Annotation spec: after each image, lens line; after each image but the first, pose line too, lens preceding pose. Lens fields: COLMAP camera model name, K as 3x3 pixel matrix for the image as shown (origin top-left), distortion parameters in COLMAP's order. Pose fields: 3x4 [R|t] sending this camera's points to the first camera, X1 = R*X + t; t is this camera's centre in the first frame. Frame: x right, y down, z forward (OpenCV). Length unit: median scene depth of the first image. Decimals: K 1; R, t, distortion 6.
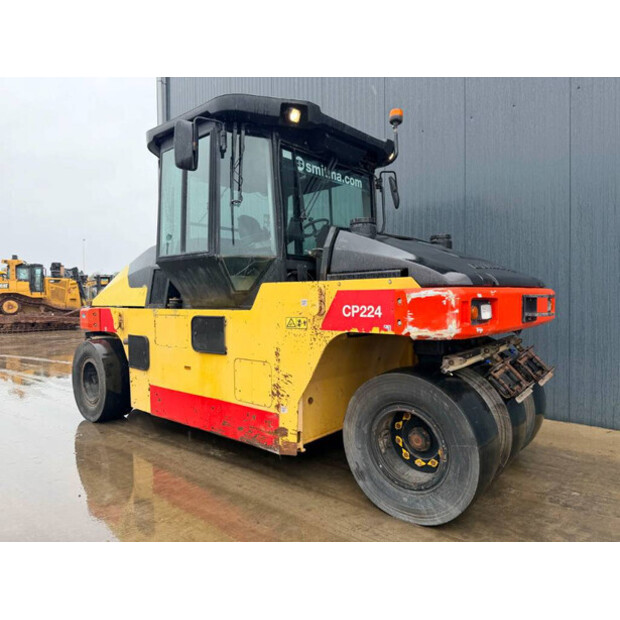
lens RADIAL K [[433.0, 0, 310.0], [0, 433.0, 310.0], [0, 0, 1]] dist [0.136900, -0.245181]
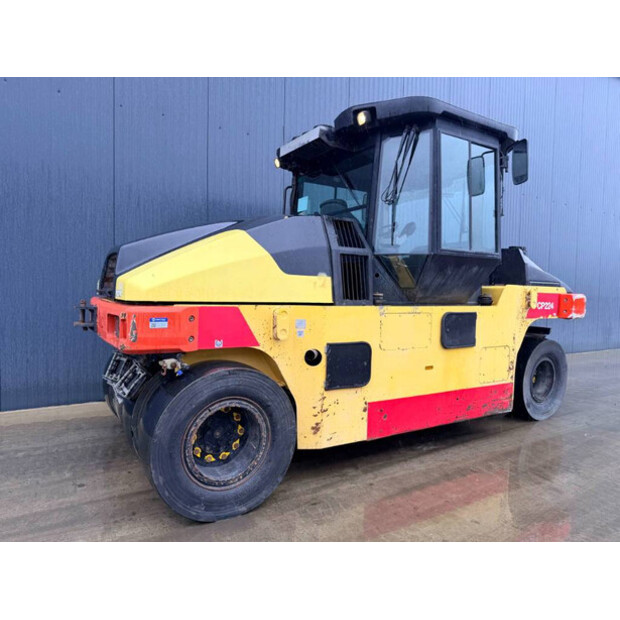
lens RADIAL K [[433.0, 0, 310.0], [0, 433.0, 310.0], [0, 0, 1]] dist [0.136900, -0.245181]
pose [[0.292496, -0.025141, 0.955936, -1.565536], [0.000445, 0.999658, 0.026155, -0.022530], [-0.956267, -0.007225, 0.292407, 1.206147]]
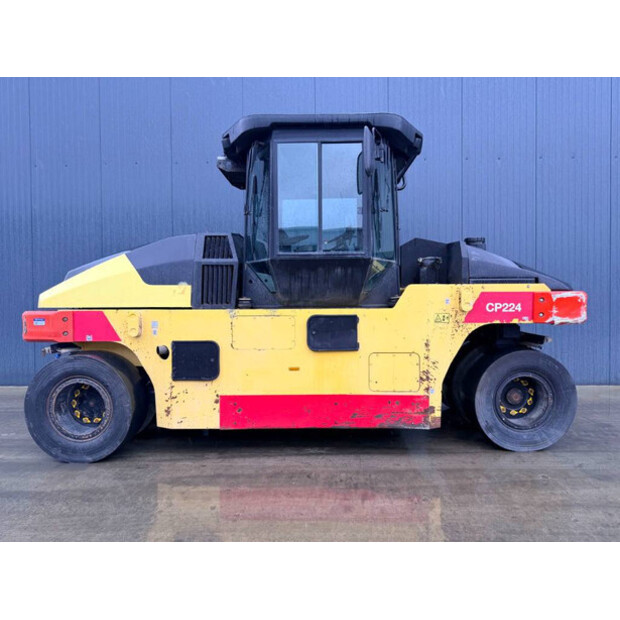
lens RADIAL K [[433.0, 0, 310.0], [0, 433.0, 310.0], [0, 0, 1]] dist [0.136900, -0.245181]
pose [[0.767491, -0.011865, 0.640950, -1.082640], [0.015914, 0.999873, -0.000547, 0.001869], [-0.640863, 0.010620, 0.767582, 0.290011]]
